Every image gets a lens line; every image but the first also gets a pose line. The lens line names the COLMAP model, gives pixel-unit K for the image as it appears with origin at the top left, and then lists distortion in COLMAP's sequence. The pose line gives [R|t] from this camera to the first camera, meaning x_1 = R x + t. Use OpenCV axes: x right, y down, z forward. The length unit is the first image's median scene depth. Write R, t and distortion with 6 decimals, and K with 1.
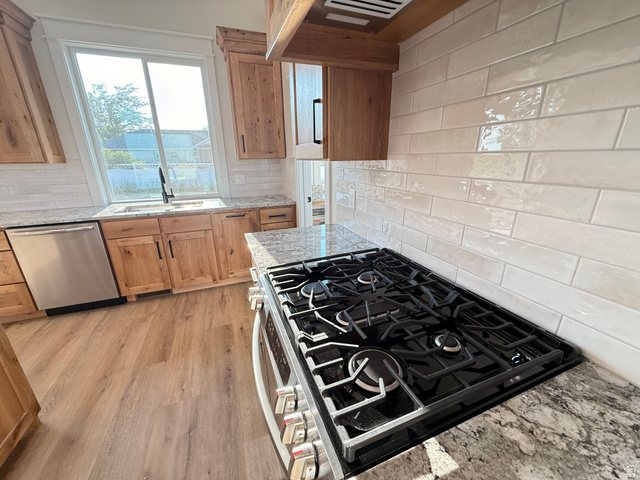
lens RADIAL K [[255.7, 0, 319.5], [0, 255.7, 239.4], [0, 0, 1]] dist [0.001608, -0.000327]
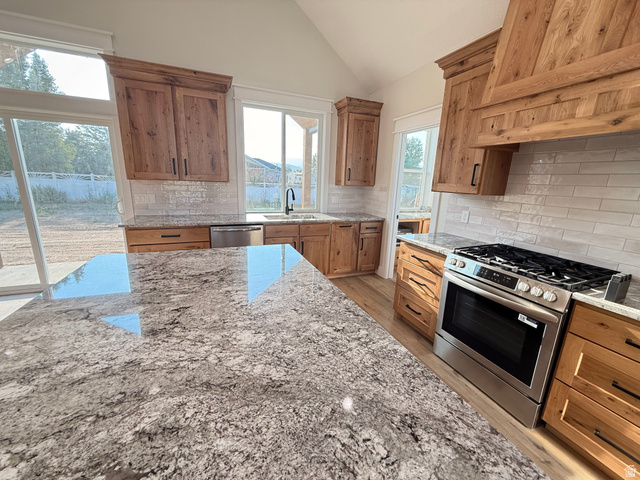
lens RADIAL K [[255.7, 0, 319.6], [0, 255.7, 239.1], [0, 0, 1]] dist [0.001608, -0.000327]
pose [[0.998486, 0.046999, 0.028563, -0.513405], [-0.044448, 0.995458, -0.084183, 0.099372], [-0.032390, 0.082786, 0.996041, -0.355005]]
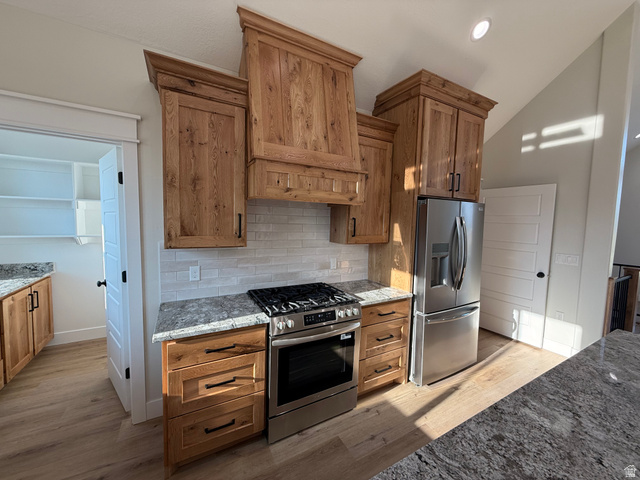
lens RADIAL K [[255.7, 0, 317.3], [0, 255.7, 239.0], [0, 0, 1]] dist [0.001608, -0.000327]
pose [[-0.140957, -0.059824, 0.988207, -0.754609], [0.279871, 0.955050, 0.097737, -0.169235], [-0.949633, 0.290347, -0.117878, 0.313120]]
